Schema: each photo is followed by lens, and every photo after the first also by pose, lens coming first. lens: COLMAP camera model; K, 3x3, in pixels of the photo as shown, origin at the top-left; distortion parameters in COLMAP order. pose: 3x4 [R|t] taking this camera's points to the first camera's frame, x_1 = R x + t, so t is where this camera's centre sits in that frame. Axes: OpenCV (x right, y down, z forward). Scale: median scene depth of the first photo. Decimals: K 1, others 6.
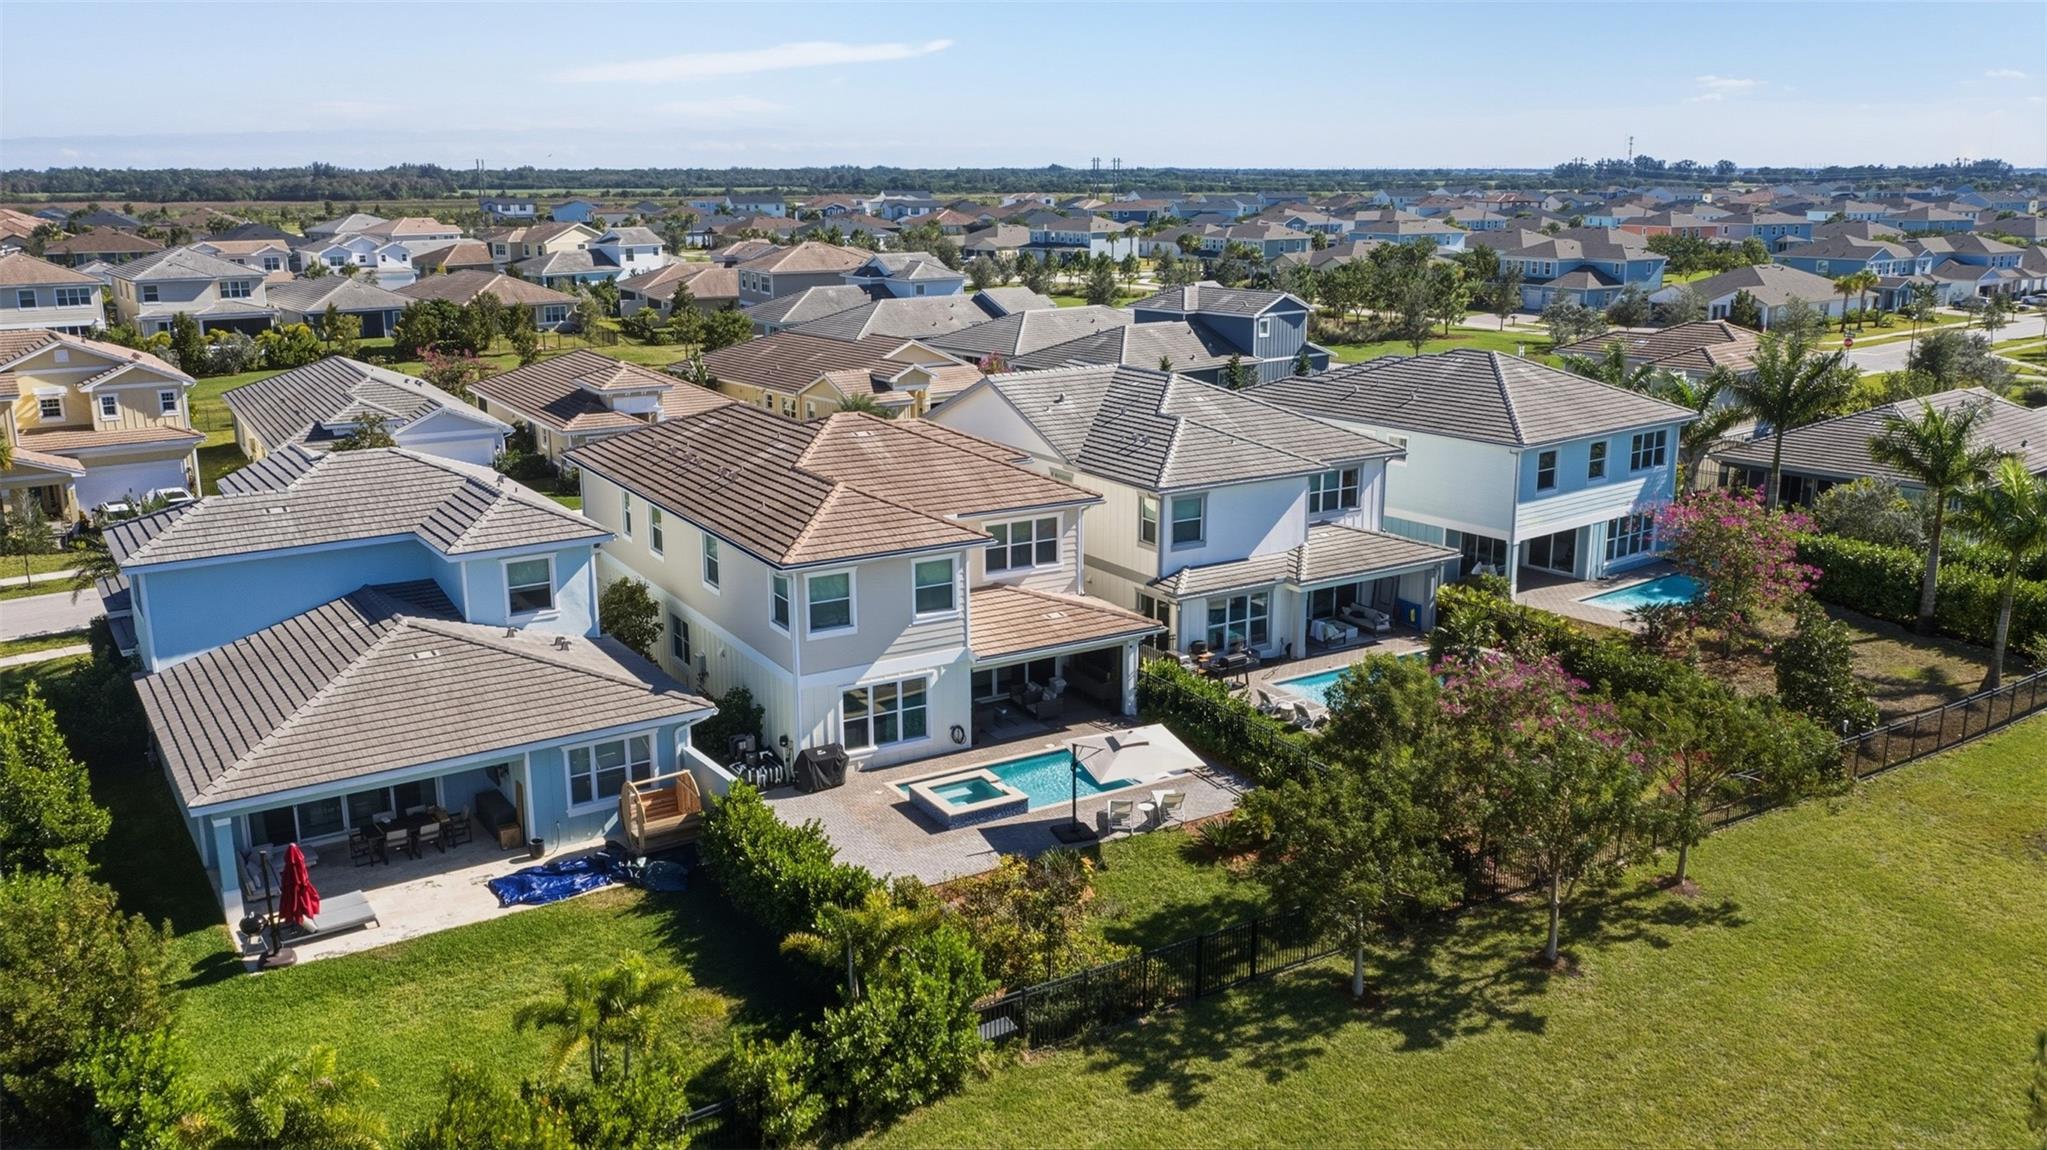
lens RADIAL K [[1601.8, 0, 1028.5], [0, 1601.8, 571.7], [0, 0, 1]] dist [-0.019738, 0.004956]
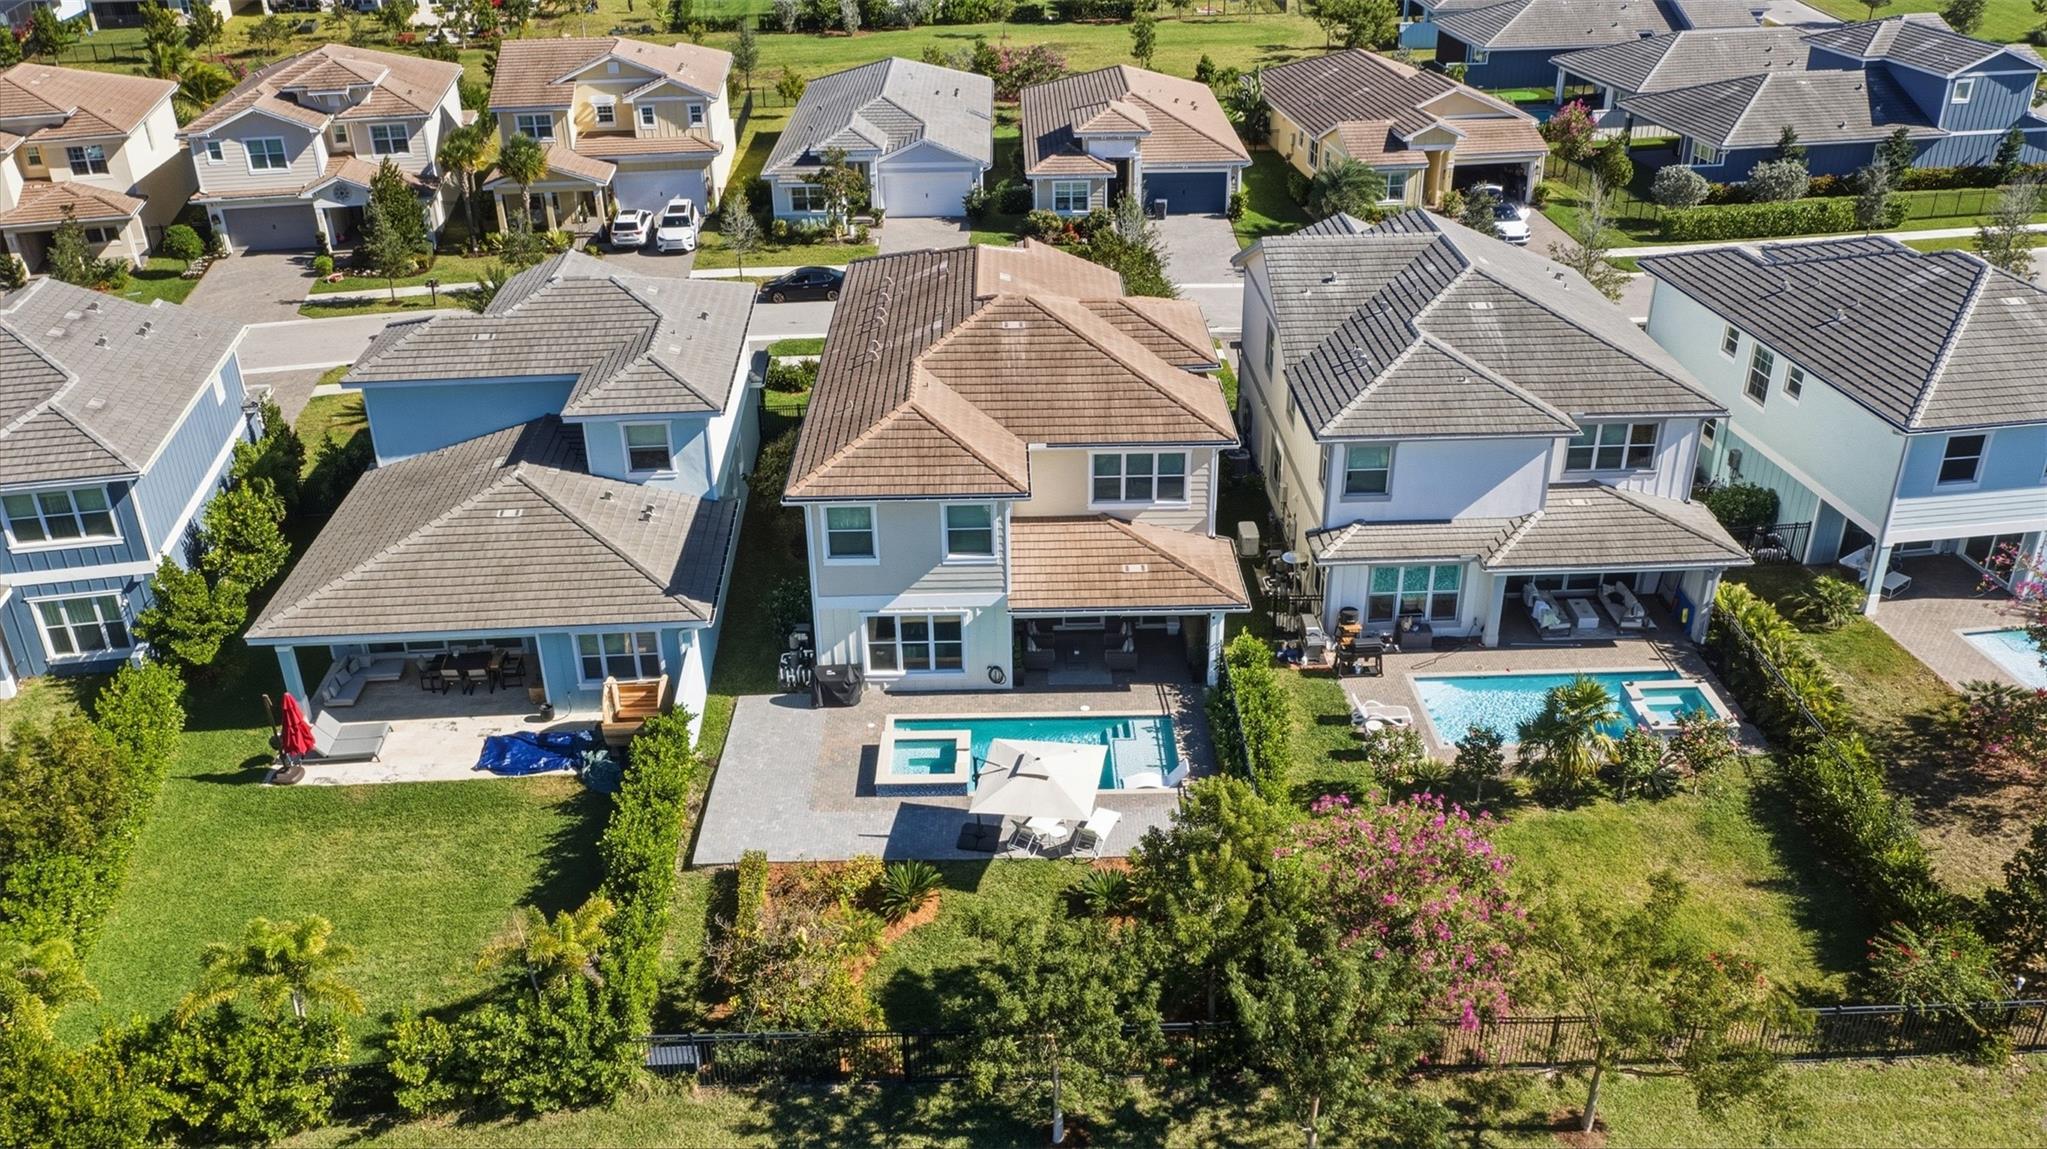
lens RADIAL K [[1601.8, 0, 1028.5], [0, 1601.8, 571.2], [0, 0, 1]] dist [-0.019738, 0.004956]
pose [[0.864204, 0.227397, -0.448824, 0.399668], [-0.111694, 0.956489, 0.269542, -0.225069], [0.490588, -0.182809, 0.852000, 0.196848]]
